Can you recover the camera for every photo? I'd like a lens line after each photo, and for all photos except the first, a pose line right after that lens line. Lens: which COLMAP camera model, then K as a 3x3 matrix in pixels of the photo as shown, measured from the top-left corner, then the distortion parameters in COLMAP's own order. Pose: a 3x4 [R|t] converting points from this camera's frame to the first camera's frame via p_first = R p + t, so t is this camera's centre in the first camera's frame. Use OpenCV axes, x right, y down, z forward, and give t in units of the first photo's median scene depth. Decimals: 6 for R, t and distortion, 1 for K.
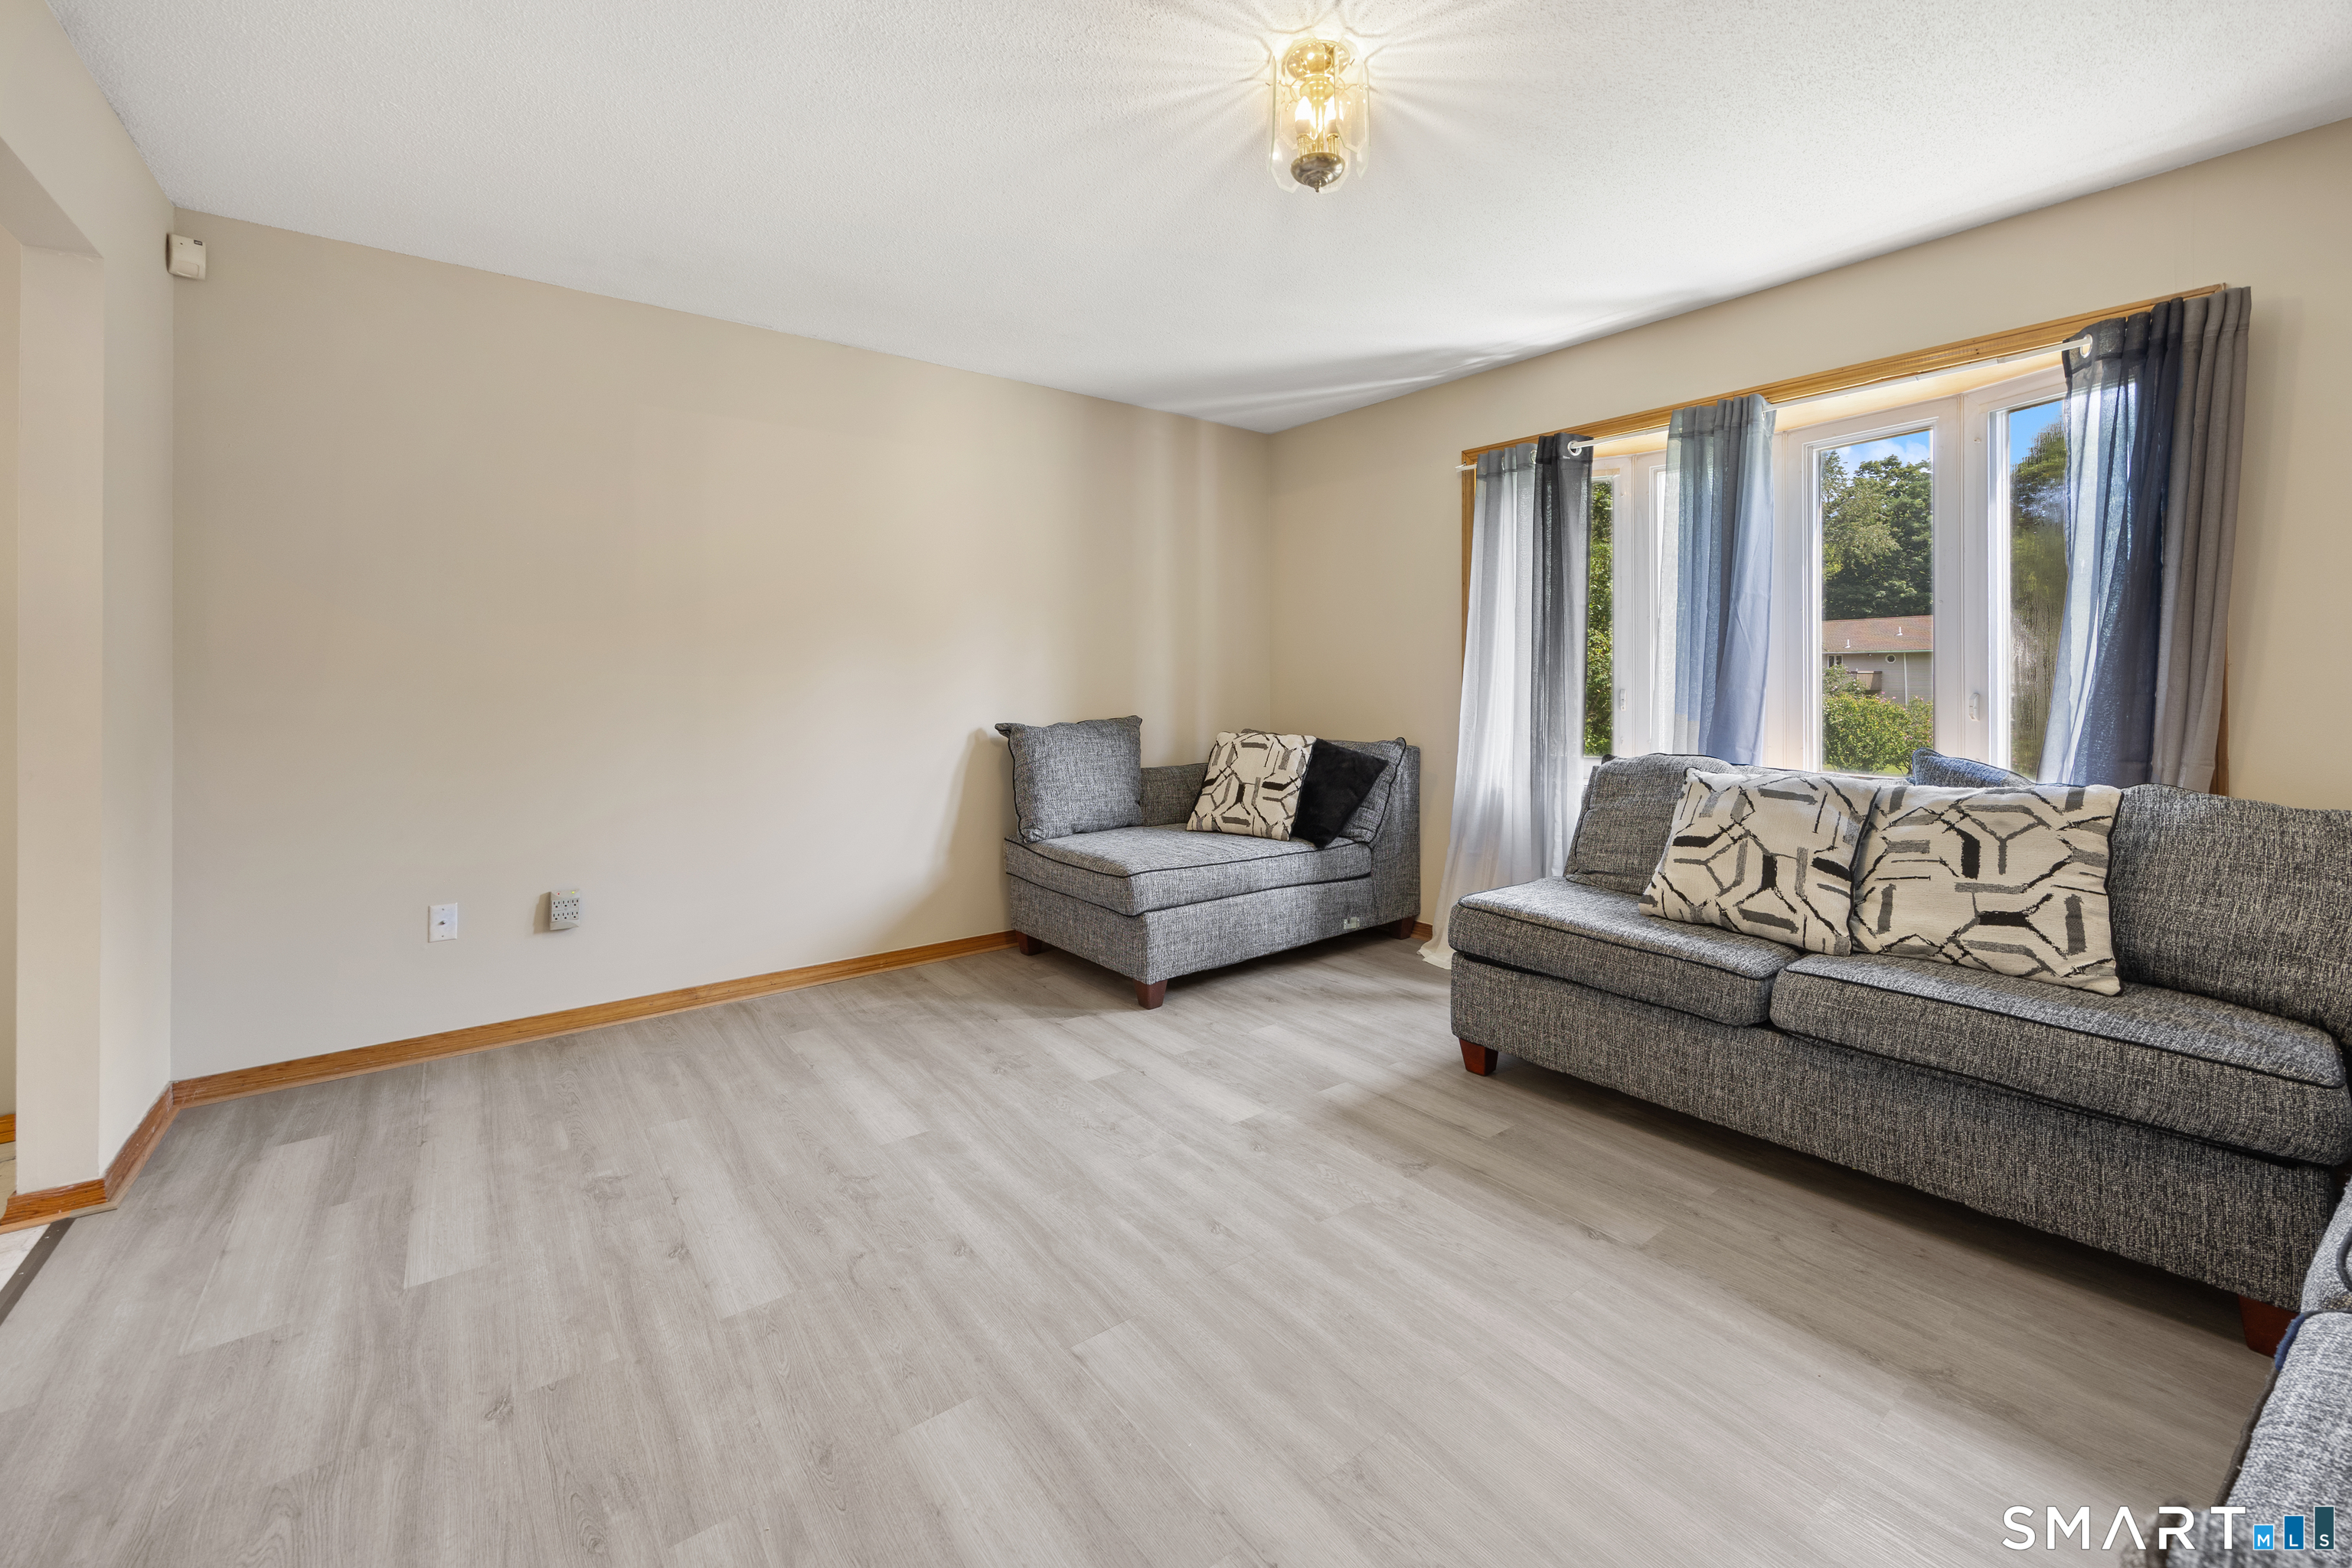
lens RADIAL K [[944.7, 0, 1183.0], [0, 944.7, 666.9], [0, 0, 1]] dist [-0.000906, 0.000048]
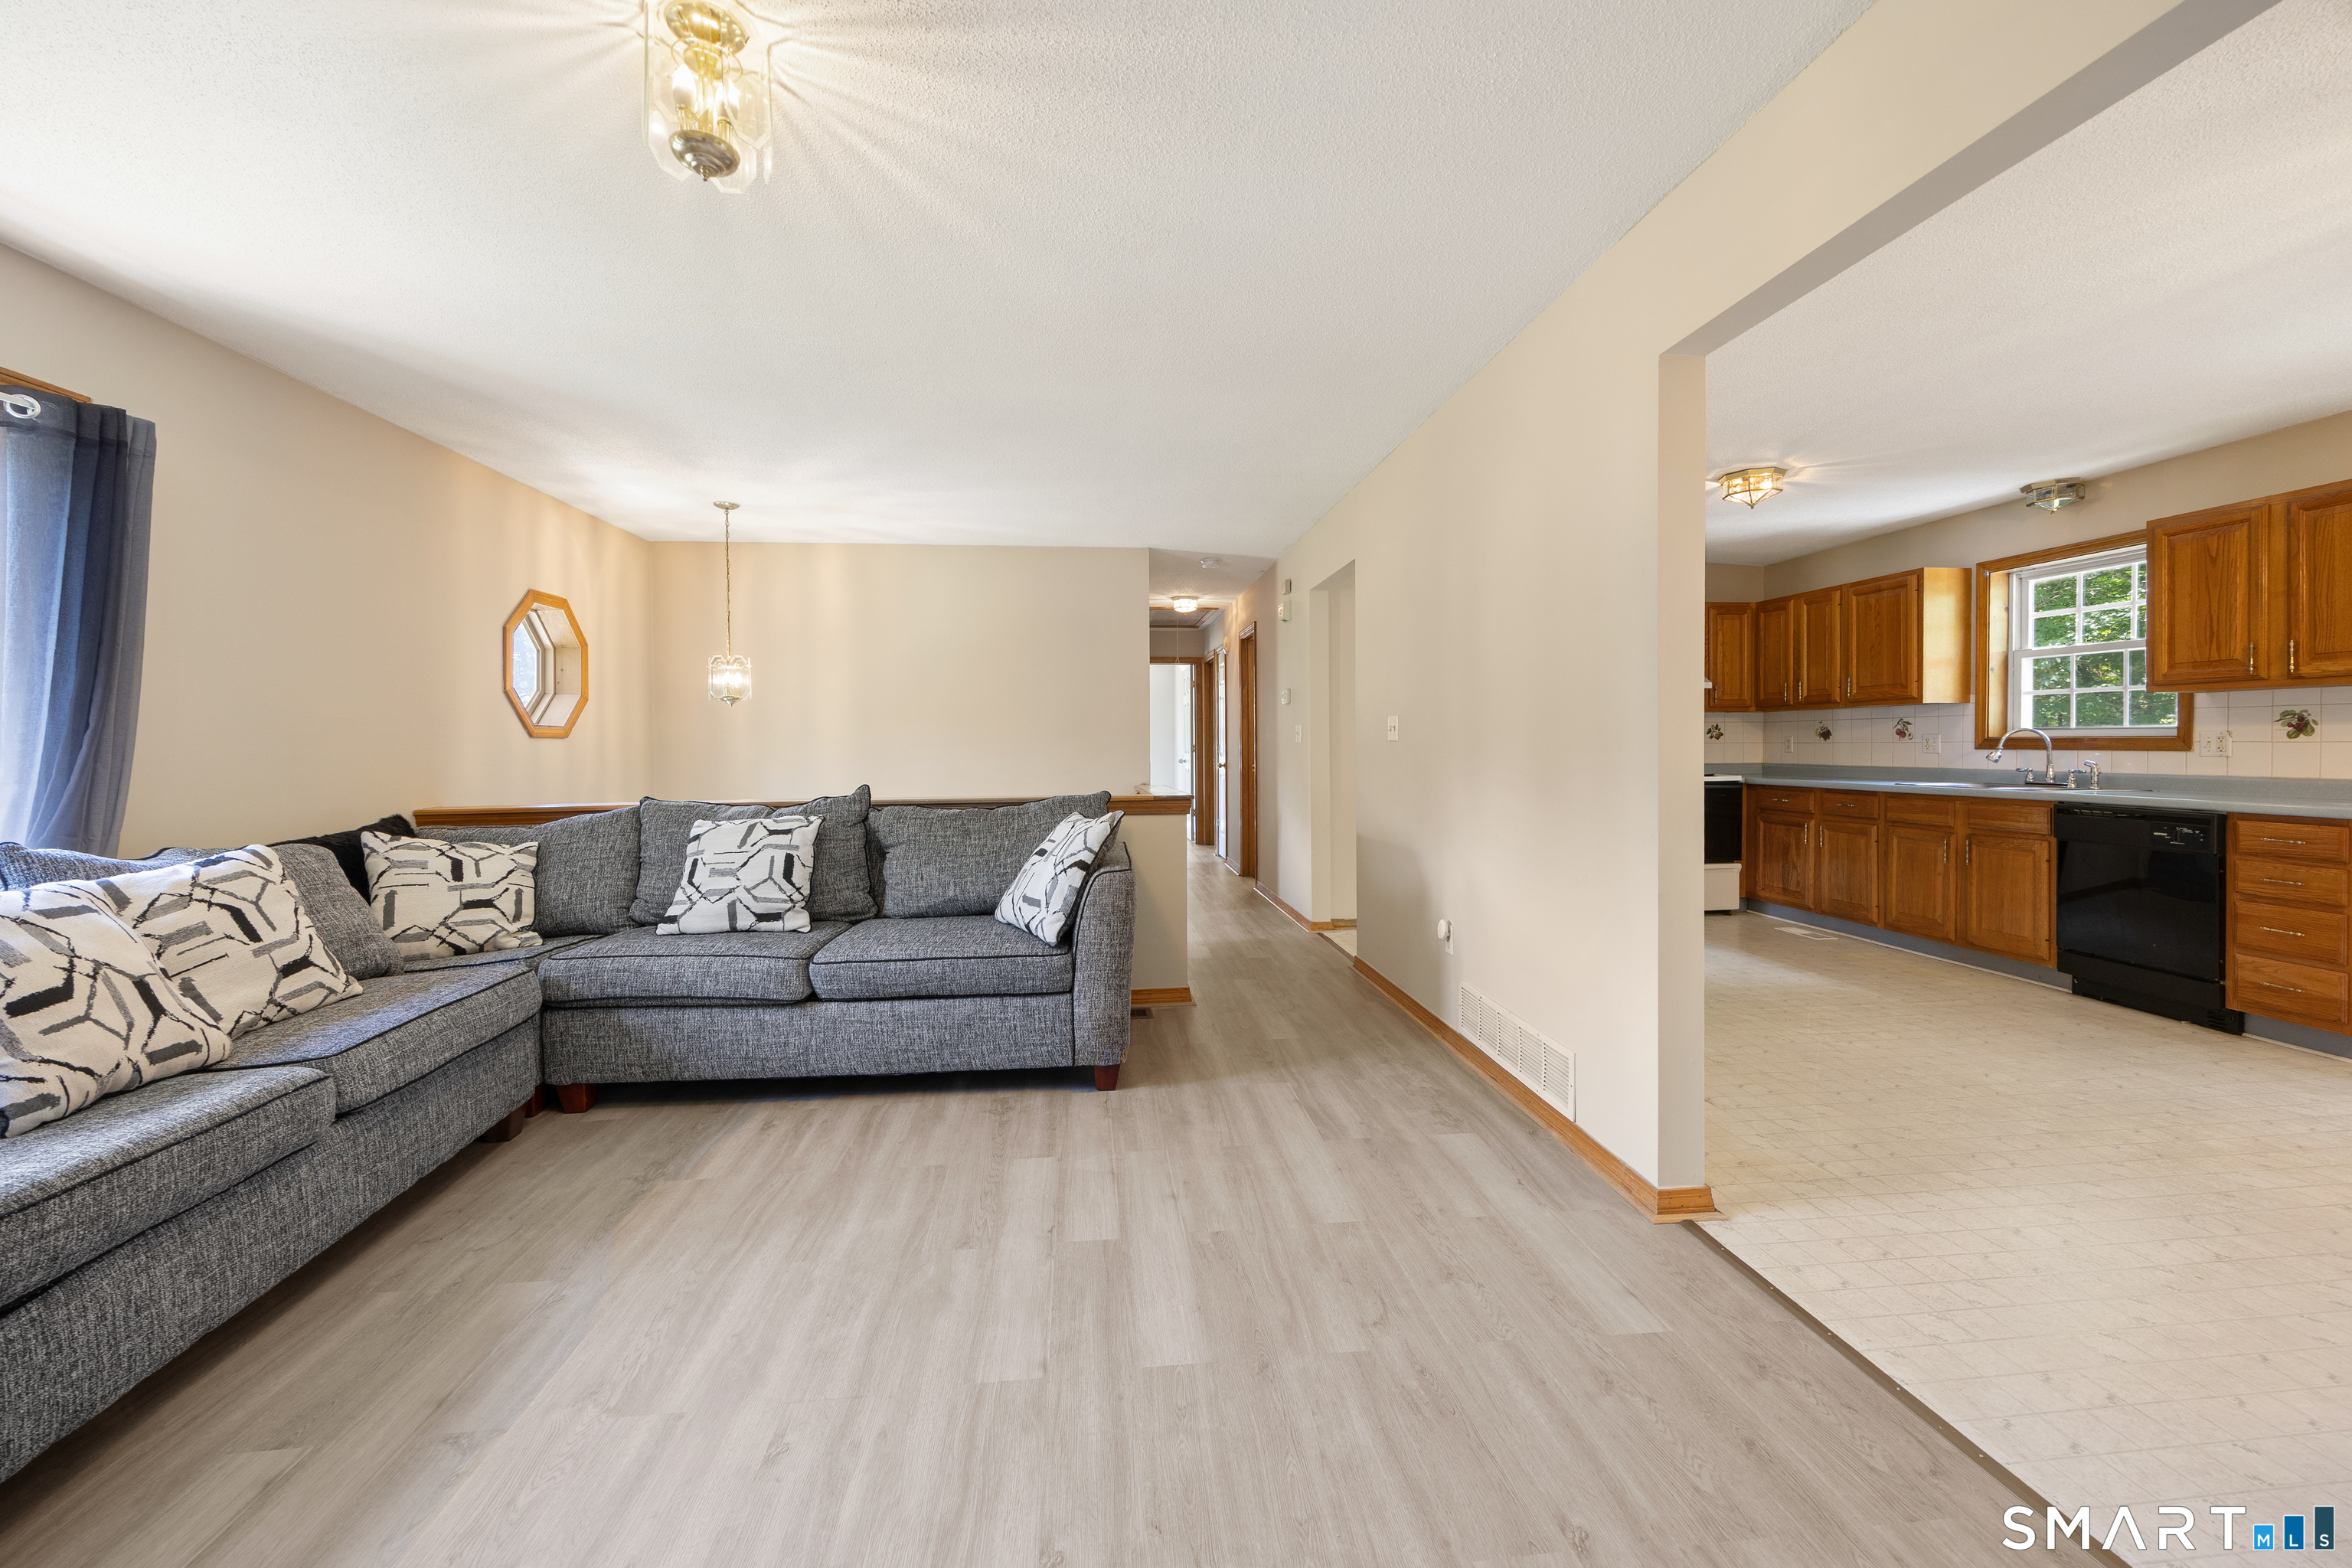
lens RADIAL K [[934.4, 0, 1182.4], [0, 934.4, 753.8], [0, 0, 1]] dist [0.000134, 0.000382]
pose [[-0.854658, 0.001958, 0.519188, -0.577175], [0.006159, 0.999961, 0.006367, 0.011118], [-0.519155, 0.008639, -0.854636, 1.306291]]
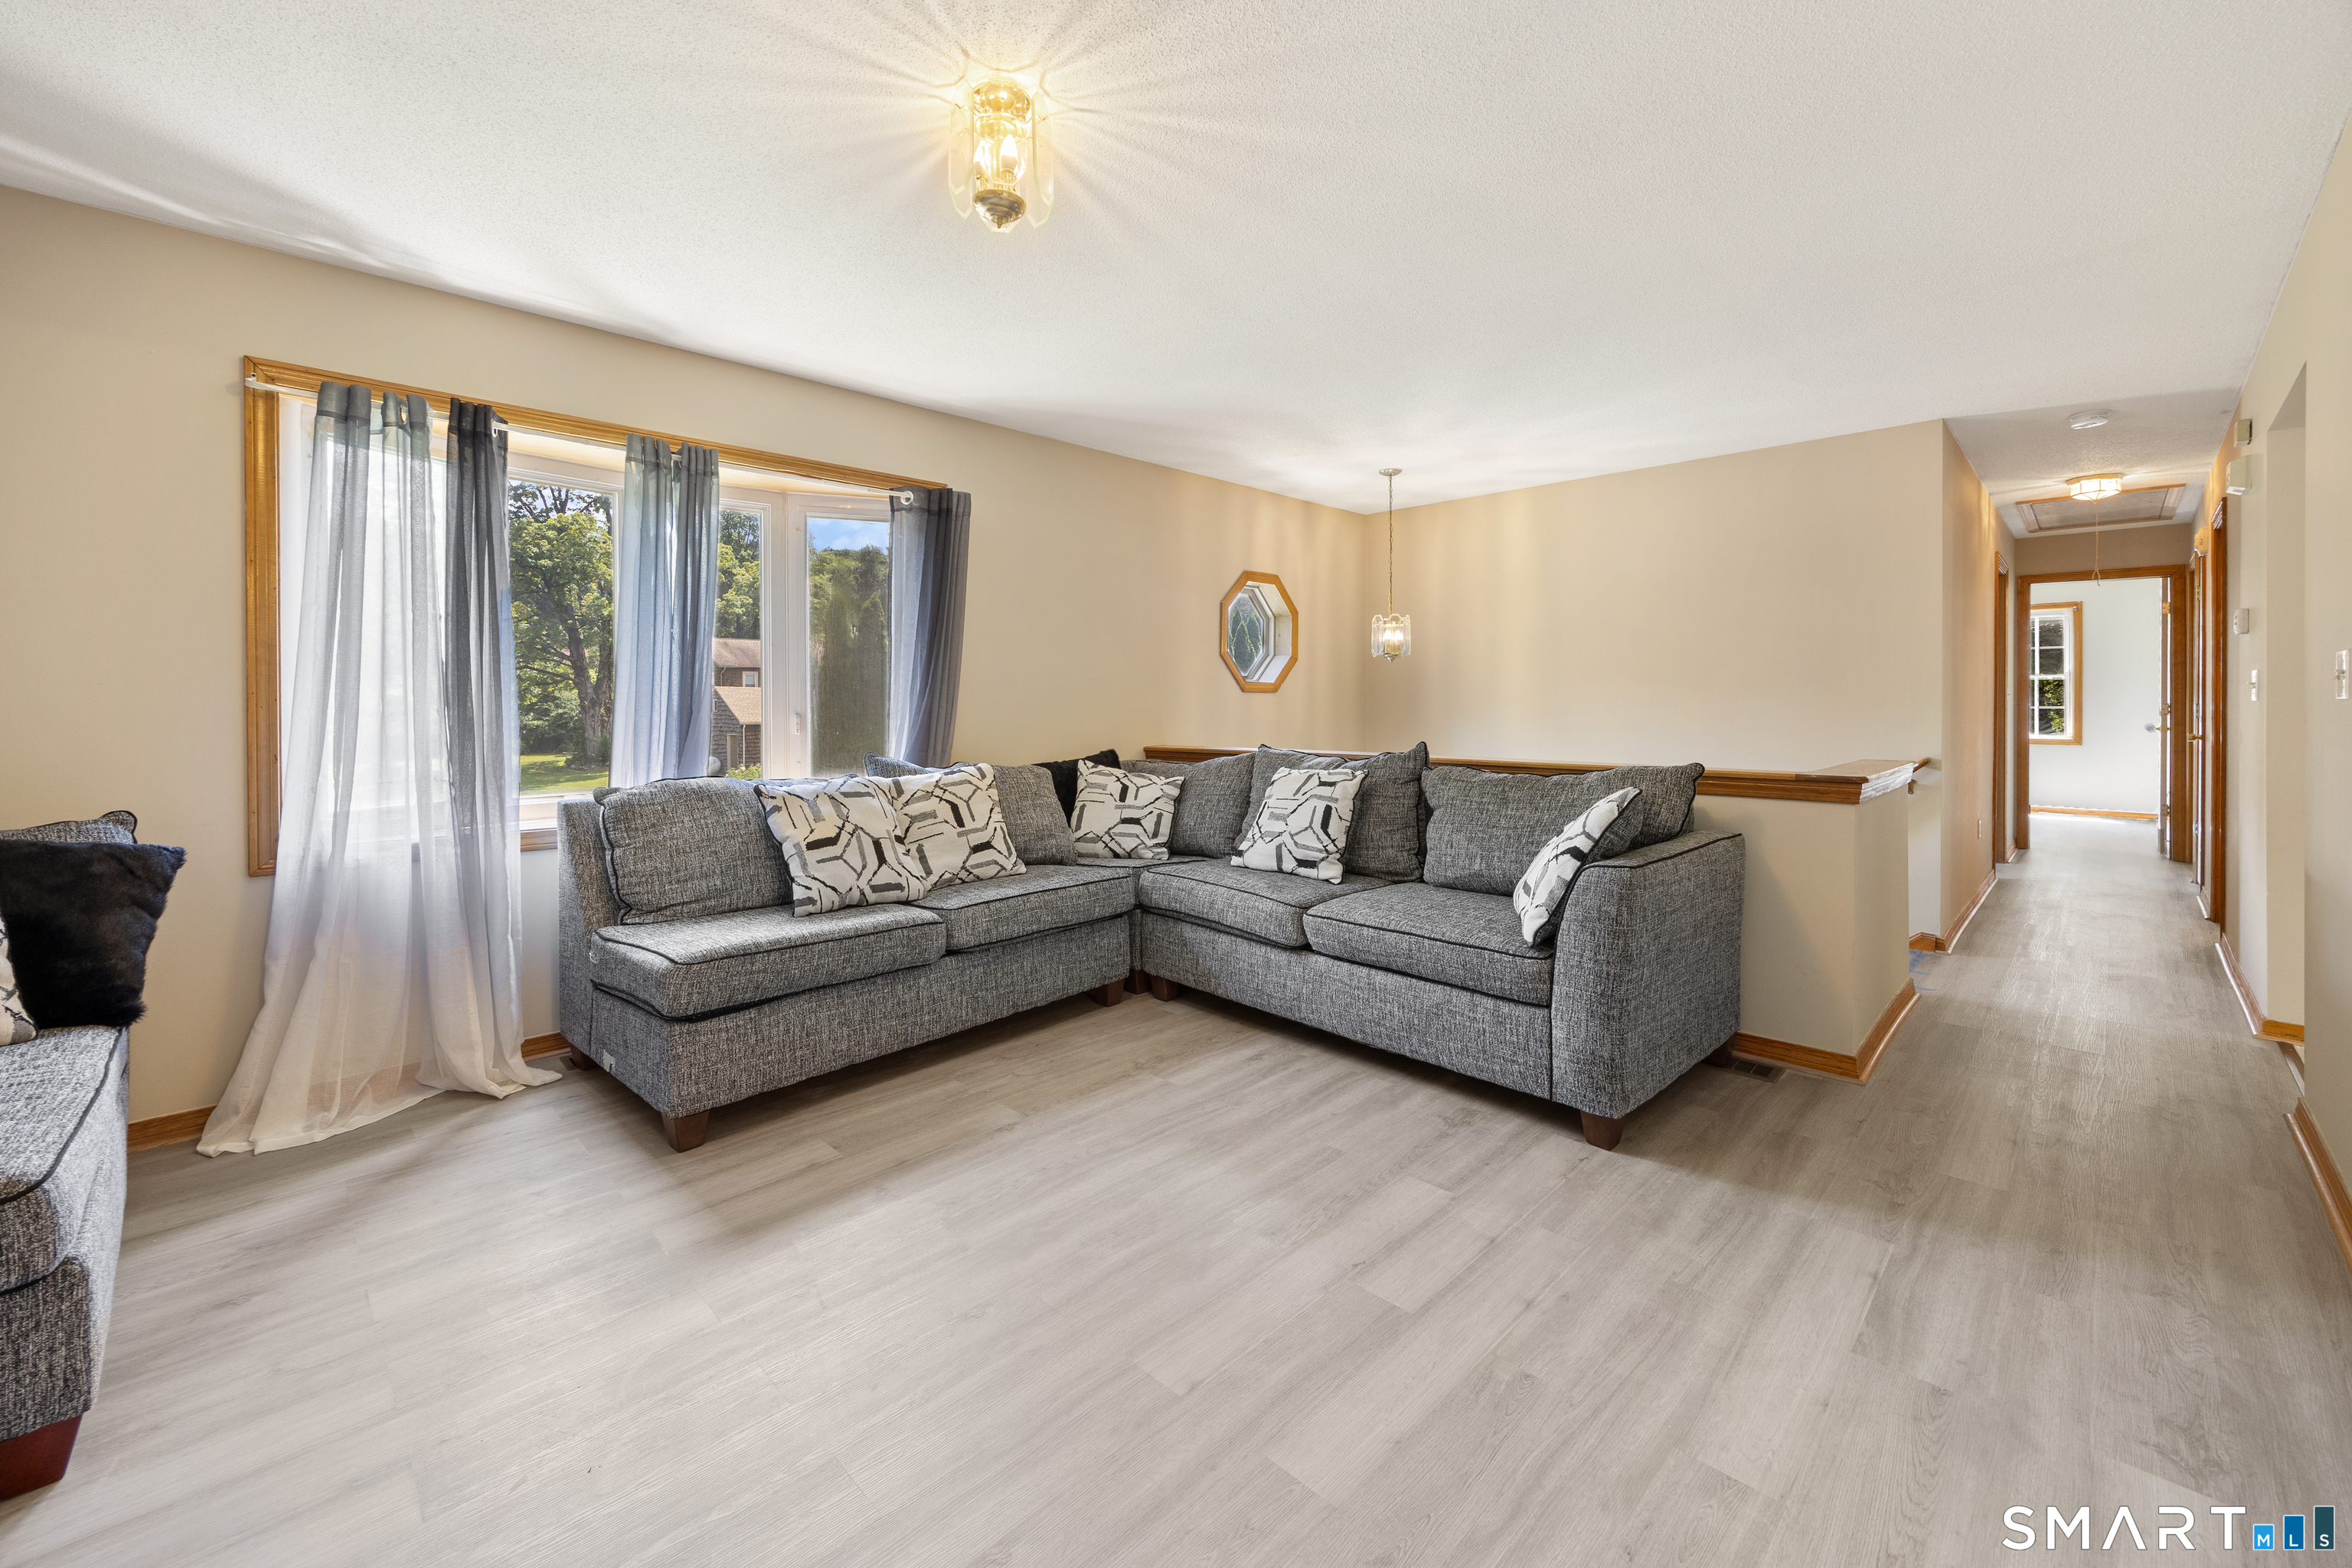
lens RADIAL K [[948.5, 0, 1170.7], [0, 948.5, 705.0], [0, 0, 1]] dist [-0.001475, 0.000482]
pose [[-0.125893, -0.002667, 0.992040, -0.777877], [-0.005755, 0.999982, 0.001958, 0.009802], [-0.992027, -0.005463, -0.125906, 0.820796]]
